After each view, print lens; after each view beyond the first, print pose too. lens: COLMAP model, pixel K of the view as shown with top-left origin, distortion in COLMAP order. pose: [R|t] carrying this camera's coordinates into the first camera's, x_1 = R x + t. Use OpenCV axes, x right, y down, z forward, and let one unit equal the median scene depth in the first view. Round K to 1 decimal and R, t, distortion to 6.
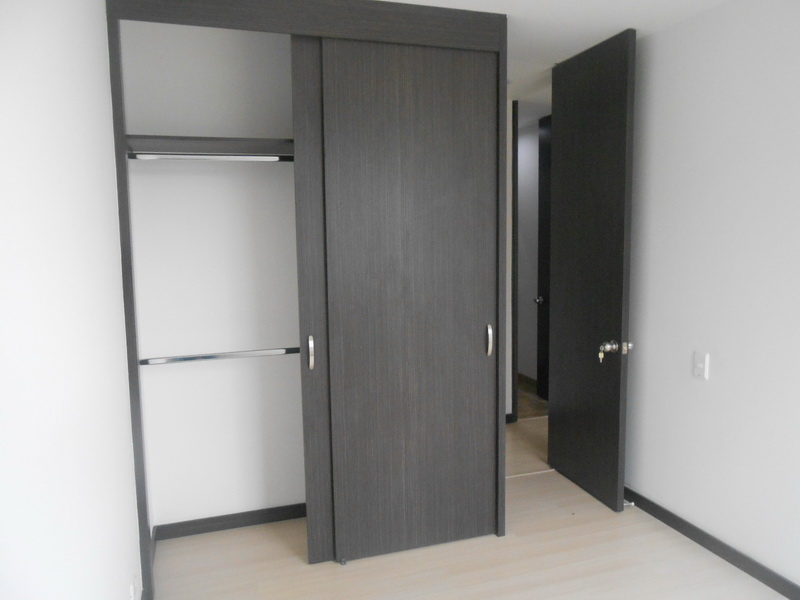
lens RADIAL K [[619.0, 0, 400.3], [0, 619.0, 302.5], [0, 0, 1]] dist [-0.041373, 0.048126]
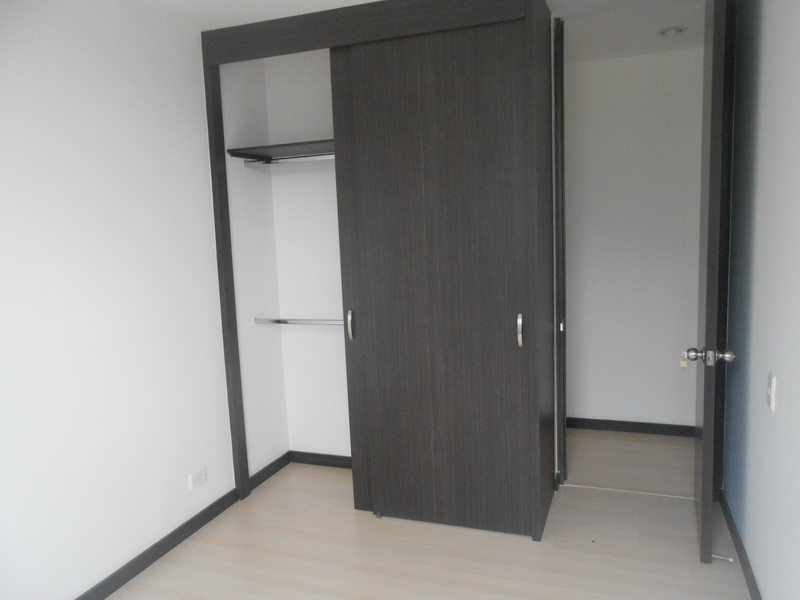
lens RADIAL K [[619.0, 0, 398.2], [0, 619.0, 297.4], [0, 0, 1]] dist [-0.041373, 0.048126]
pose [[0.773700, 0.062155, -0.630496, 0.607735], [-0.039333, 0.997969, 0.050113, -0.029153], [0.632330, -0.013973, 0.774573, 0.162329]]
